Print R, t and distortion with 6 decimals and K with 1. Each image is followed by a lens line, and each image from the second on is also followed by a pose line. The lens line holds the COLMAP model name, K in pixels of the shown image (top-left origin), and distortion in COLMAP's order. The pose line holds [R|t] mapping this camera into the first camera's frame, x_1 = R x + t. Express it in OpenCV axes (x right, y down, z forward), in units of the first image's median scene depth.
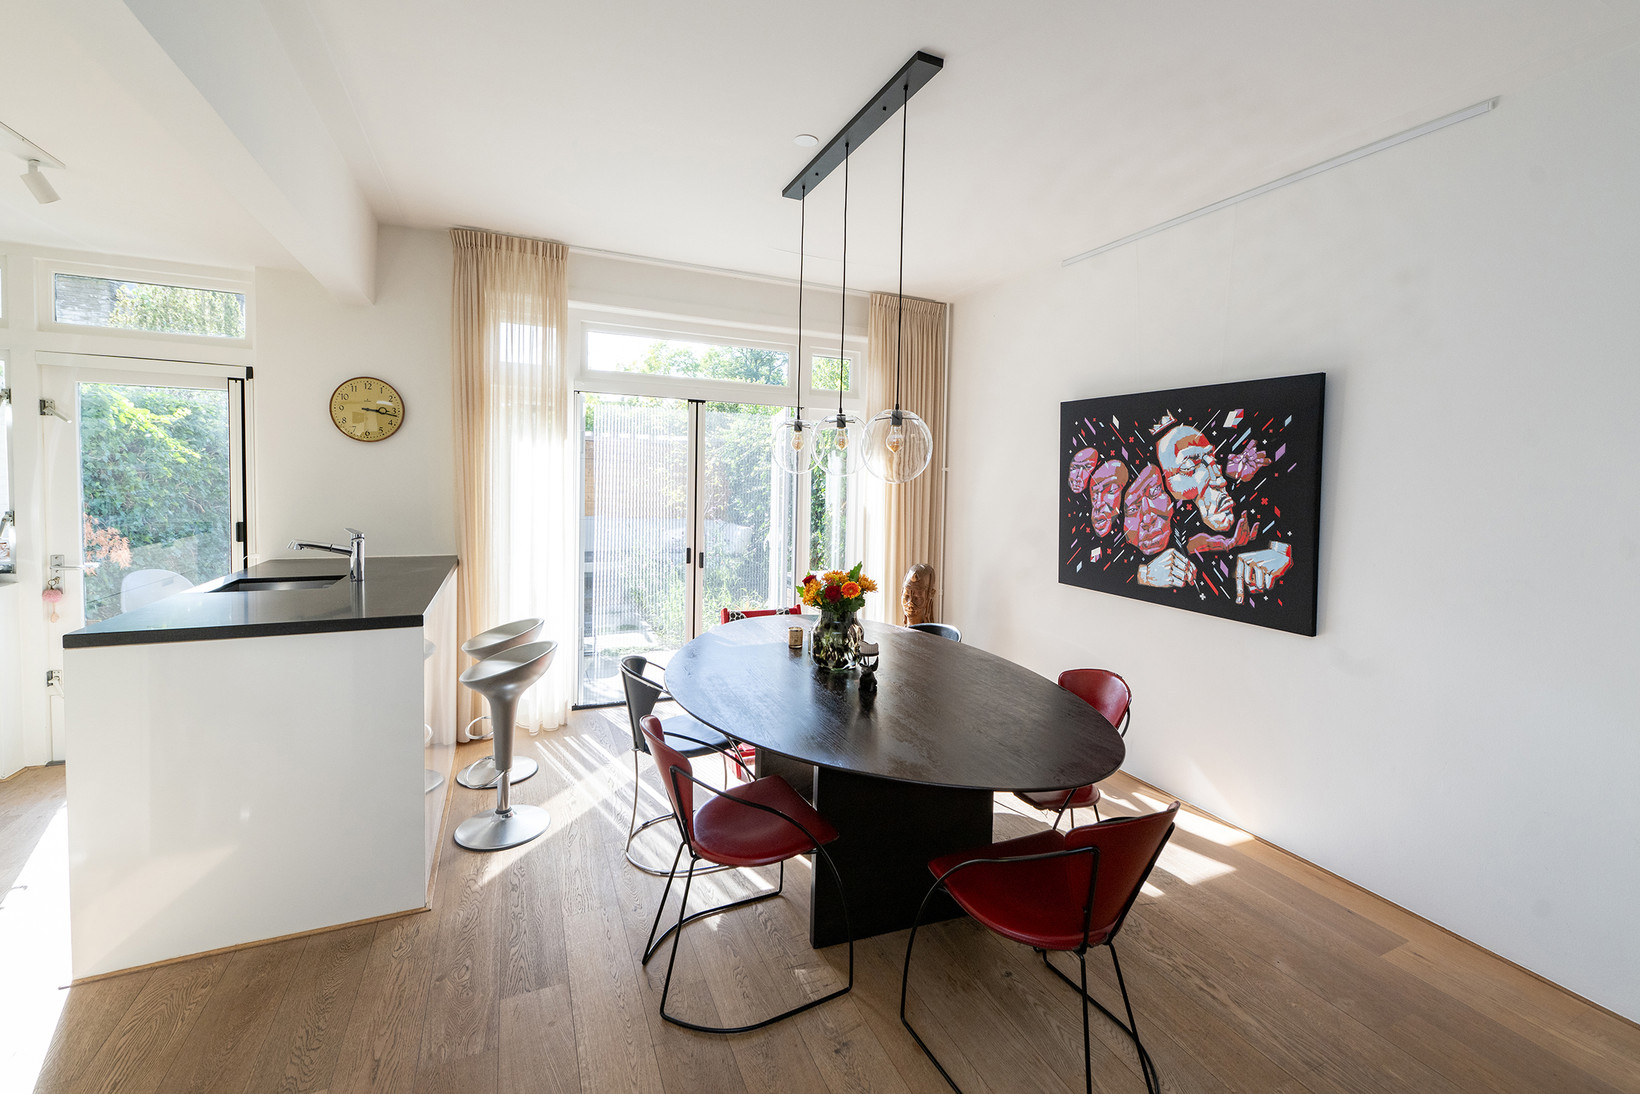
lens RADIAL K [[696.5, 0, 863.3], [0, 696.5, 508.3], [0, 0, 1]] dist [0.001238, 0.000892]
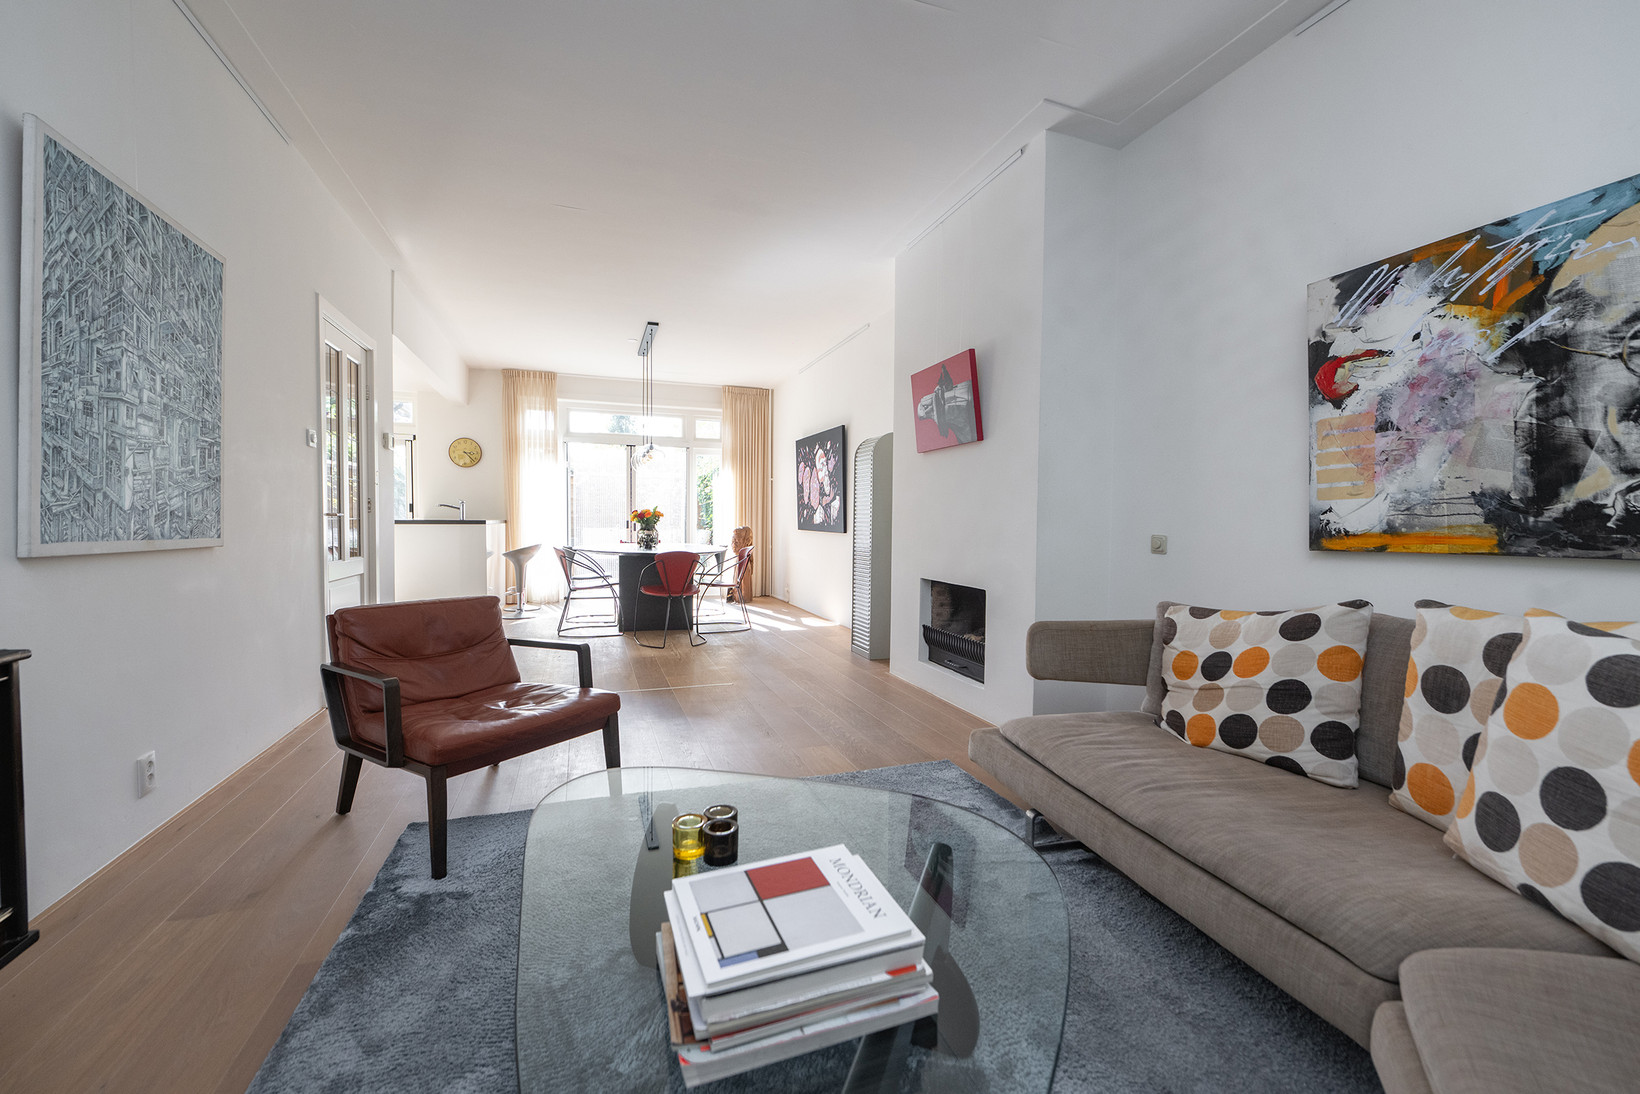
lens RADIAL K [[696.5, 0, 863.8], [0, 696.5, 540.9], [0, 0, 1]] dist [0.001238, 0.000892]
pose [[0.997757, -0.017795, -0.064525, 0.723056], [0.016732, 0.999716, -0.016962, 0.210127], [0.064809, 0.015844, 0.997772, -1.183016]]
